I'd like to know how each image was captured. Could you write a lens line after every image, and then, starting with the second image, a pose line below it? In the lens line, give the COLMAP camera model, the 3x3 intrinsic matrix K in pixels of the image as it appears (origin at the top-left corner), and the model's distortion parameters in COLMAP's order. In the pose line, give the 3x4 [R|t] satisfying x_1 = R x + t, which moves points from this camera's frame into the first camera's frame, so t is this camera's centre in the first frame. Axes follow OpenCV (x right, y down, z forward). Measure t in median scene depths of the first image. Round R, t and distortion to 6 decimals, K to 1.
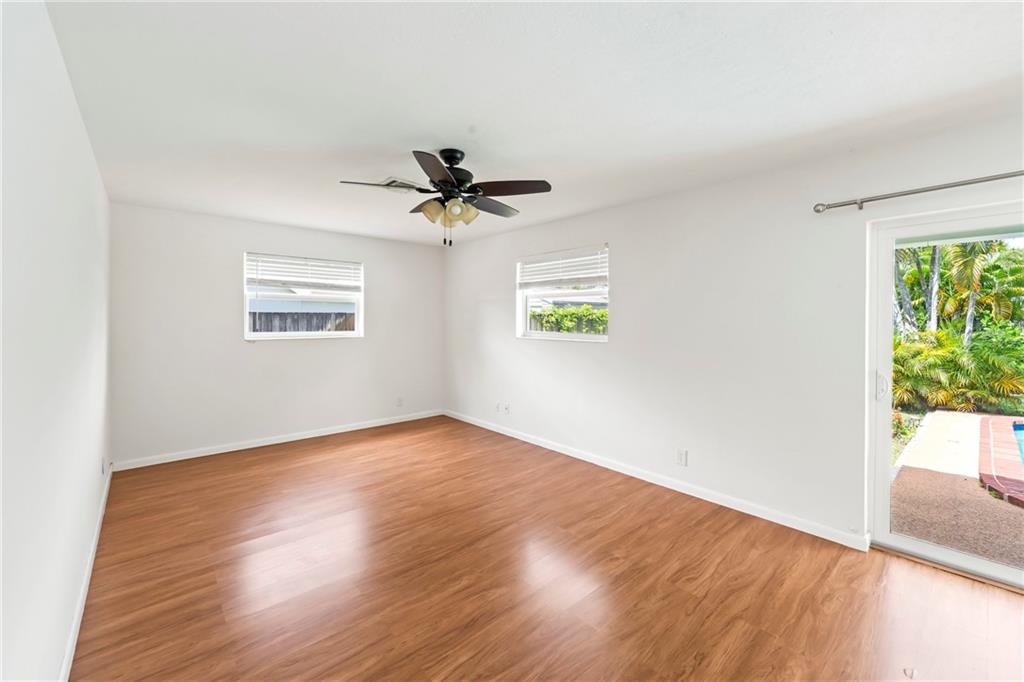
lens RADIAL K [[413.1, 0, 517.5], [0, 413.1, 322.8], [0, 0, 1]] dist [-0.000819, -0.000064]
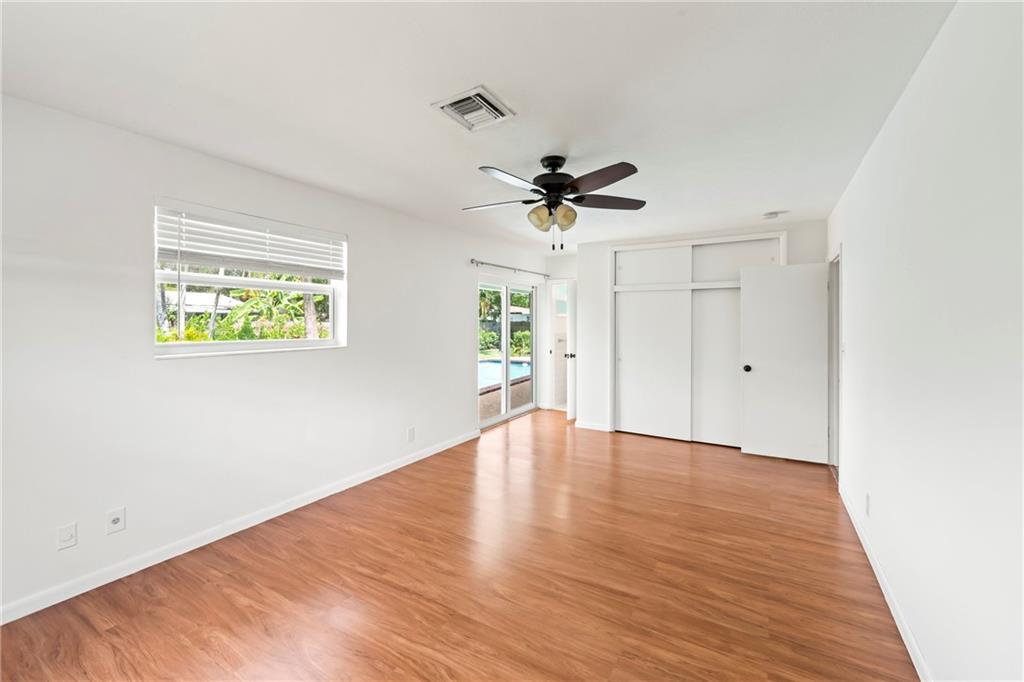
lens RADIAL K [[413.1, 0, 517.5], [0, 413.1, 322.8], [0, 0, 1]] dist [-0.000819, -0.000064]
pose [[-0.300272, -0.011961, 0.953779, -0.801645], [-0.002368, 0.999928, 0.011794, -0.018320], [-0.953851, 0.001282, -0.300279, 0.997216]]
